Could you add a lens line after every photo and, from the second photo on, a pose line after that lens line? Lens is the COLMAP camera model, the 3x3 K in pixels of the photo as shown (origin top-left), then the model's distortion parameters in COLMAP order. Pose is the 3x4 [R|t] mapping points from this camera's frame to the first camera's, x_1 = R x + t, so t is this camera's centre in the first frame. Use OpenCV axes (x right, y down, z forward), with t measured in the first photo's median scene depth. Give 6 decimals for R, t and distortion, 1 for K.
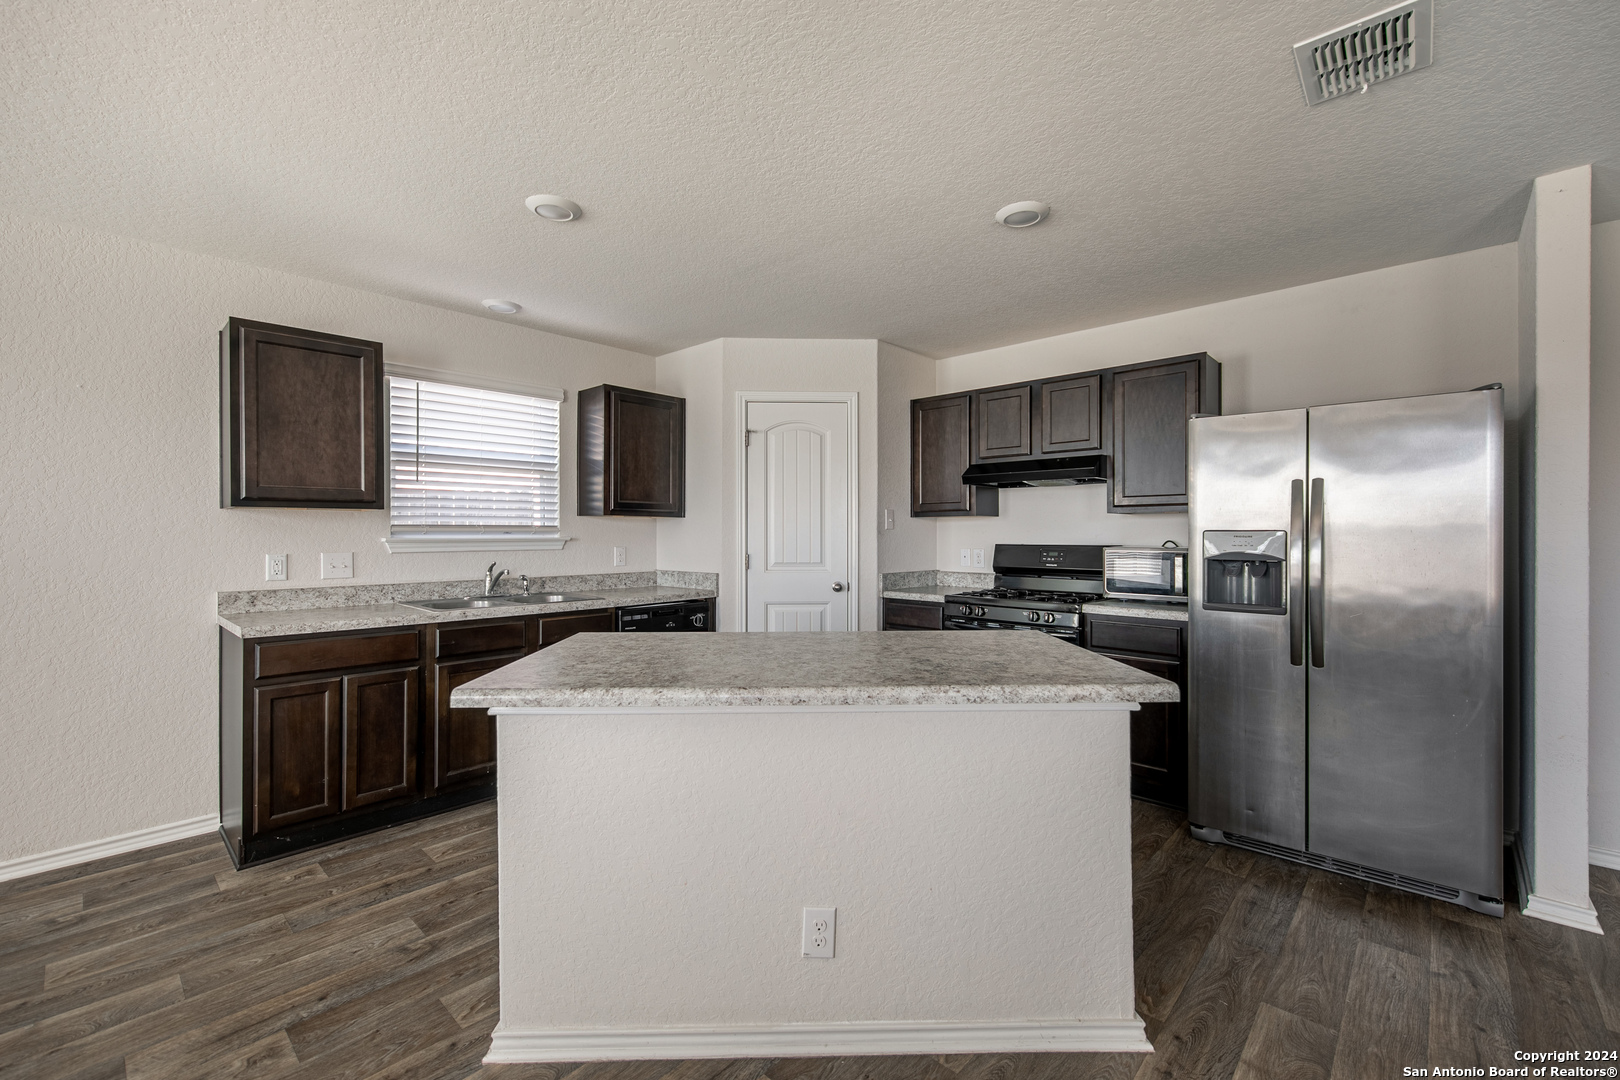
lens RADIAL K [[690.3, 0, 808.8], [0, 690.3, 531.6], [0, 0, 1]] dist [0.002218, -0.000971]
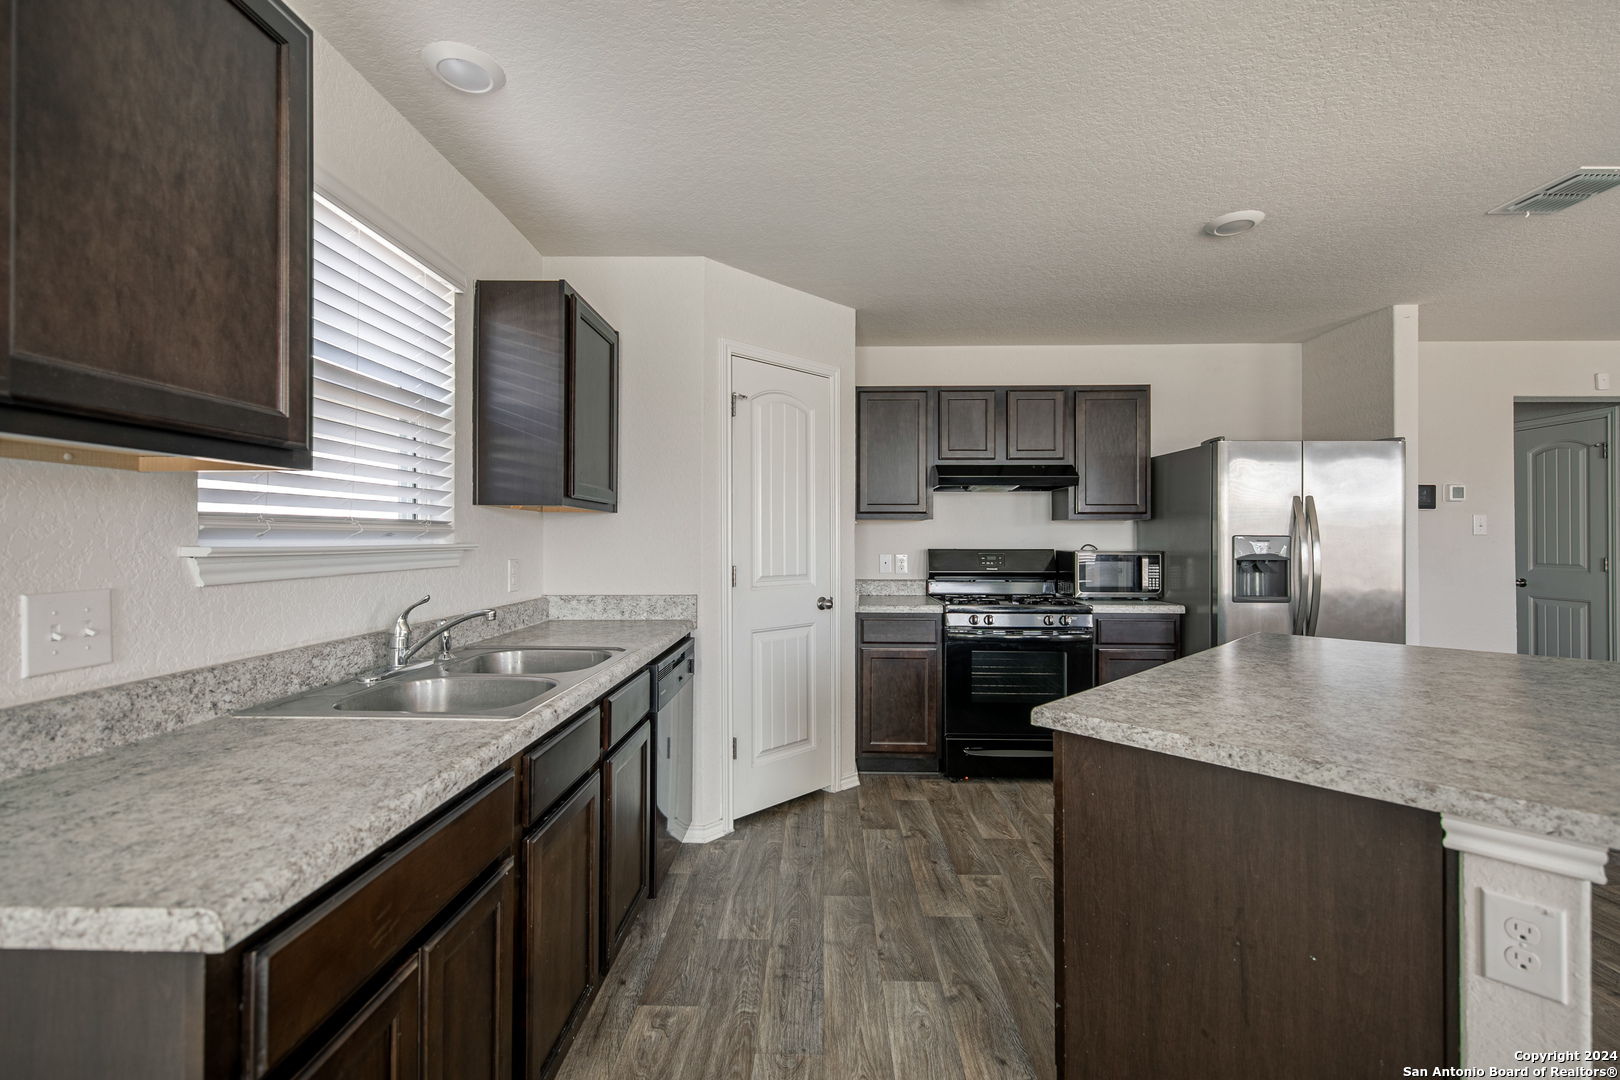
lens RADIAL K [[690.3, 0, 808.8], [0, 690.3, 531.6], [0, 0, 1]] dist [0.002218, -0.000971]
pose [[0.737950, 0.008088, 0.674807, -0.551551], [-0.003898, 0.999963, -0.007722, 0.002275], [-0.674844, 0.003068, 0.737954, 0.443543]]
